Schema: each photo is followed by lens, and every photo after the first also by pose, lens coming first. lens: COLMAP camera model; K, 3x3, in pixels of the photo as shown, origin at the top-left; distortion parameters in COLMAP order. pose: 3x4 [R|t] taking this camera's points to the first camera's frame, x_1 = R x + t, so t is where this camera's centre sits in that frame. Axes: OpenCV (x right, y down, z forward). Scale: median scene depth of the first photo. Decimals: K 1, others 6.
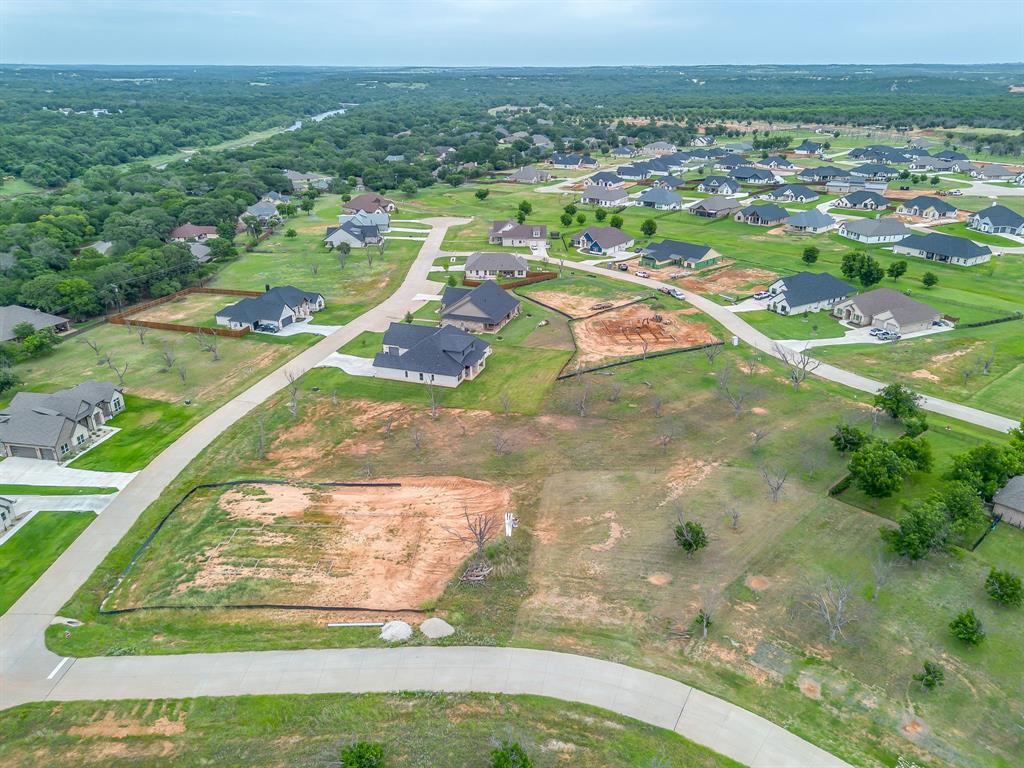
lens RADIAL K [[721.7, 0, 511.0], [0, 721.7, 399.9], [0, 0, 1]] dist [0.069570, -0.072783]
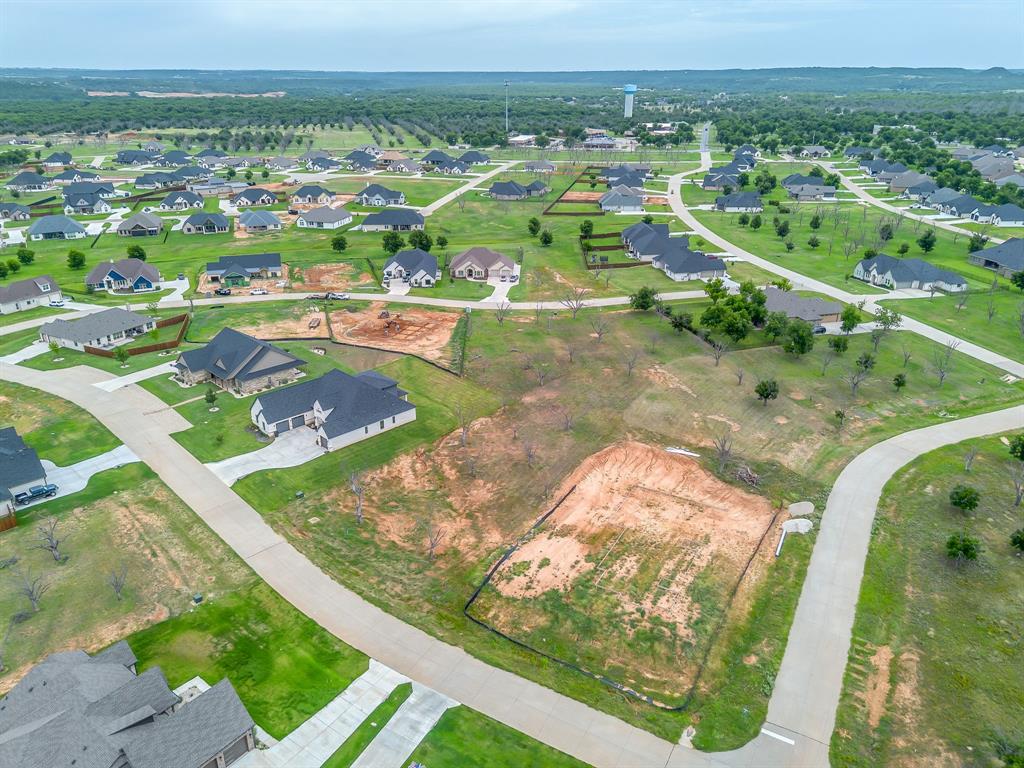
lens RADIAL K [[734.9, 0, 509.2], [0, 734.9, 387.7], [0, 0, 1]] dist [0.077858, -0.086969]
pose [[0.453477, -0.347746, 0.820628, -0.905216], [0.368217, 0.911589, 0.182816, -0.210772], [-0.811649, 0.219267, 0.541431, 0.443092]]
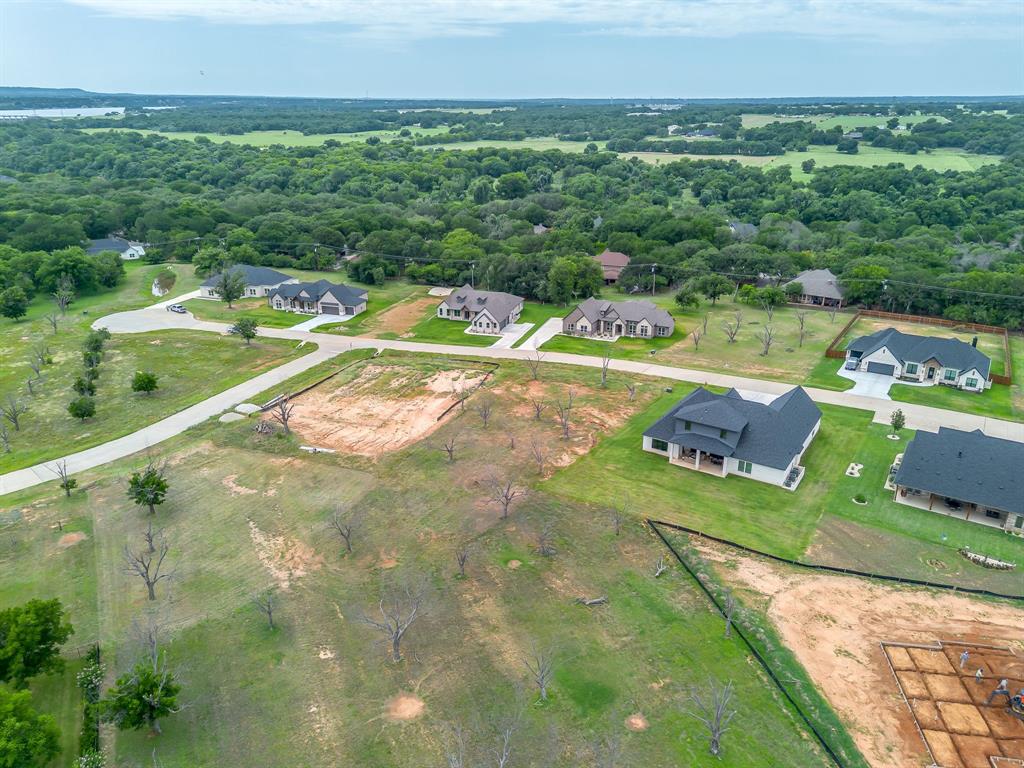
lens RADIAL K [[724.4, 0, 511.8], [0, 724.4, 394.4], [0, 0, 1]] dist [0.069113, -0.069591]
pose [[-0.253099, 0.362443, -0.896982, 0.694174], [-0.400016, 0.804995, 0.438145, -0.385360], [0.880868, 0.469701, -0.058760, 1.039784]]
